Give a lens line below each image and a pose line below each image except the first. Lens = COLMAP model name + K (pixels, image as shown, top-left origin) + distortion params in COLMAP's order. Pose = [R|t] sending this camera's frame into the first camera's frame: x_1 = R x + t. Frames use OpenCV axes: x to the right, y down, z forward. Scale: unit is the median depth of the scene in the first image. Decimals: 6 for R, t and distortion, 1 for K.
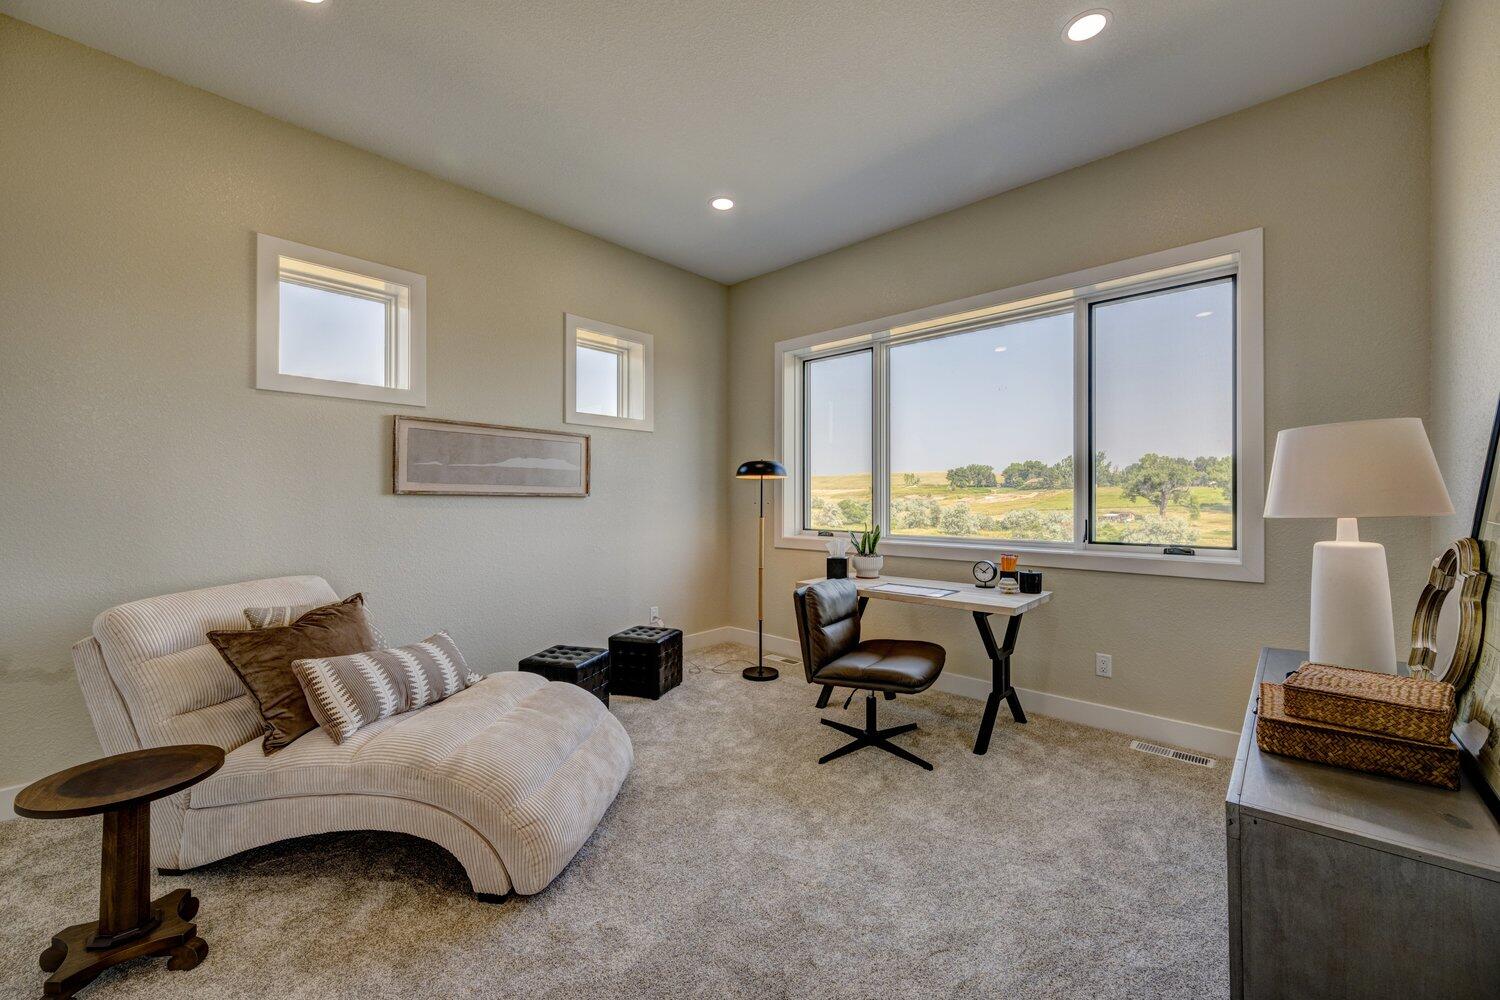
lens RADIAL K [[580.9, 0, 750.0], [0, 580.9, 500.0], [0, 0, 1]] dist [-0.002196, -0.000400]
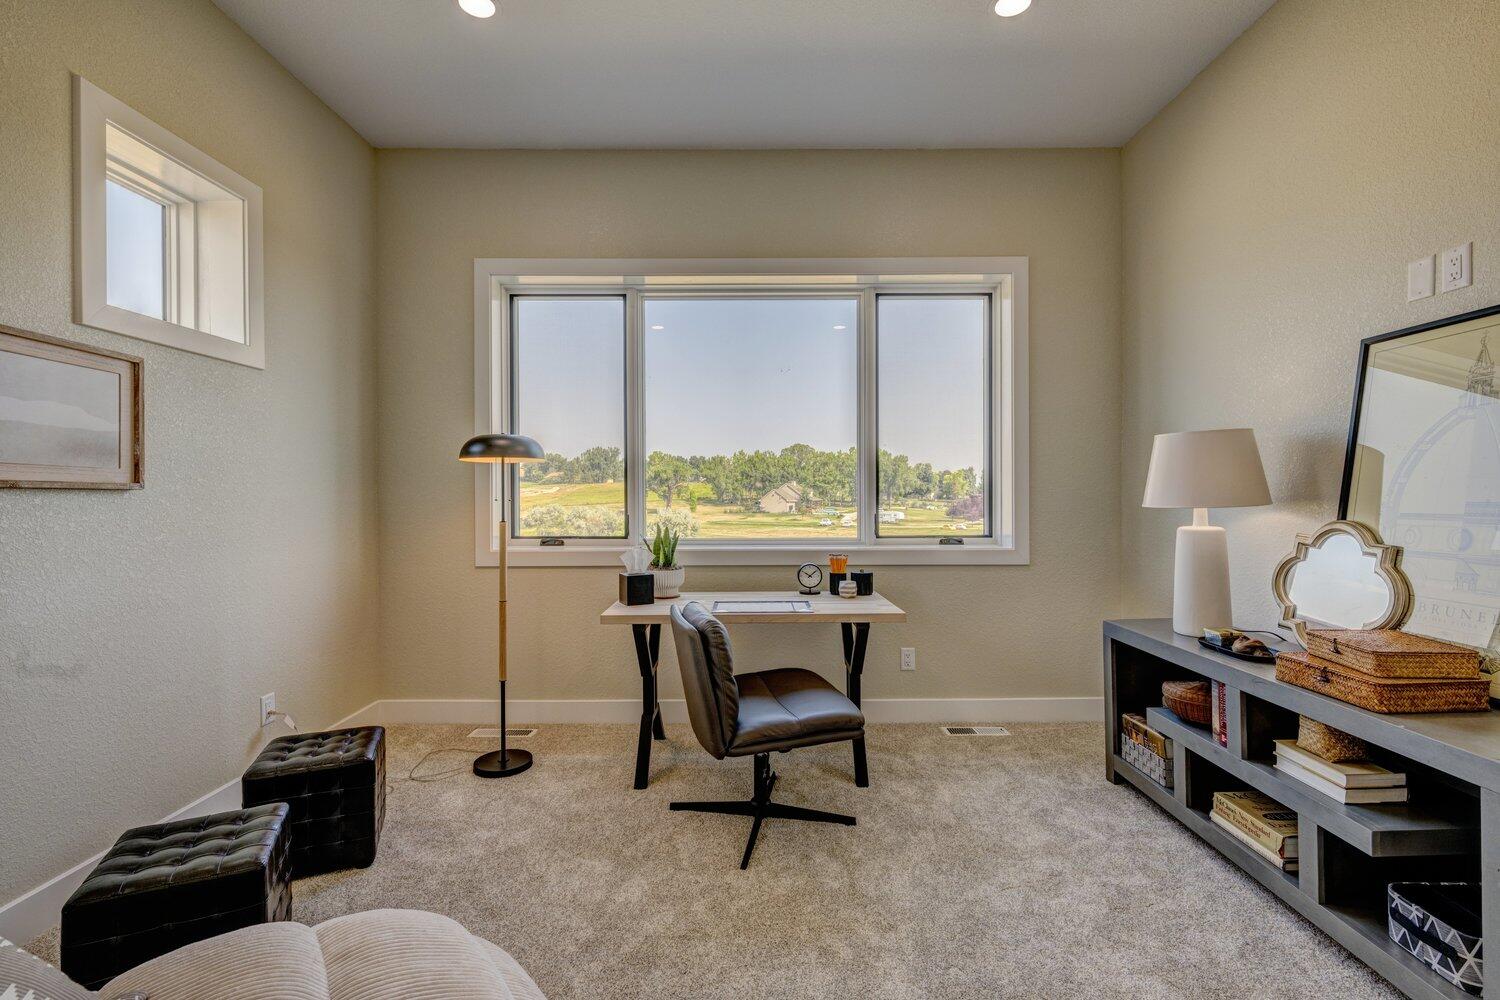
lens RADIAL K [[655.5, 0, 750.0], [0, 655.5, 500.0], [0, 0, 1]] dist [0.000447, -0.000310]
pose [[0.735900, -0.009355, 0.677025, -0.302206], [0.004535, 0.999950, 0.008888, -0.000293], [-0.677075, -0.003471, 0.735906, 0.304794]]
